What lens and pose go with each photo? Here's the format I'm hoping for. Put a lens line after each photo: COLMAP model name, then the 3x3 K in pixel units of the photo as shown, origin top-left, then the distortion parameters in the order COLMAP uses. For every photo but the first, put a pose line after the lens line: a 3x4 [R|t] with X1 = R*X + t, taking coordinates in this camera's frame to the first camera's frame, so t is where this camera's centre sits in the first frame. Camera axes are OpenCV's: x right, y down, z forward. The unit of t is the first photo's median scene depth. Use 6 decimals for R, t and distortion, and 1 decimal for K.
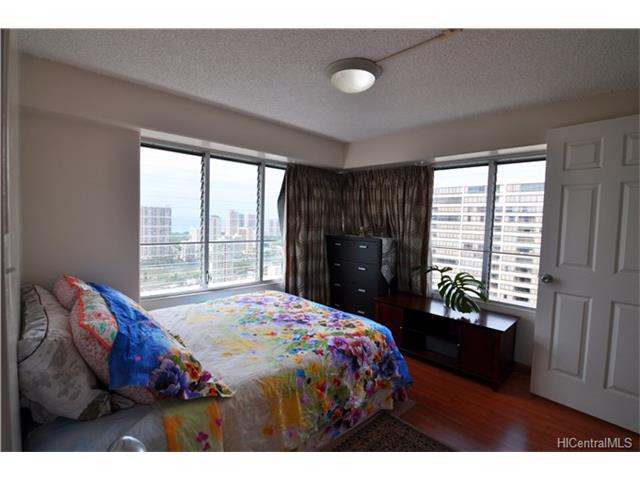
lens RADIAL K [[312.5, 0, 321.5], [0, 312.5, 239.0], [0, 0, 1]] dist [-0.005164, -0.000136]
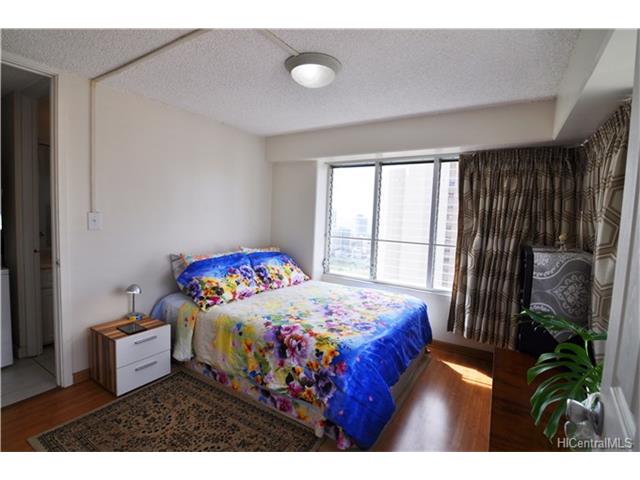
lens RADIAL K [[312.5, 0, 320.5], [0, 312.5, 242.1], [0, 0, 1]] dist [-0.005164, -0.000136]
pose [[0.227584, 0.058033, -0.972028, 0.954962], [-0.089701, 0.995228, 0.038416, -0.011485], [0.969618, 0.078449, 0.231704, 0.723060]]
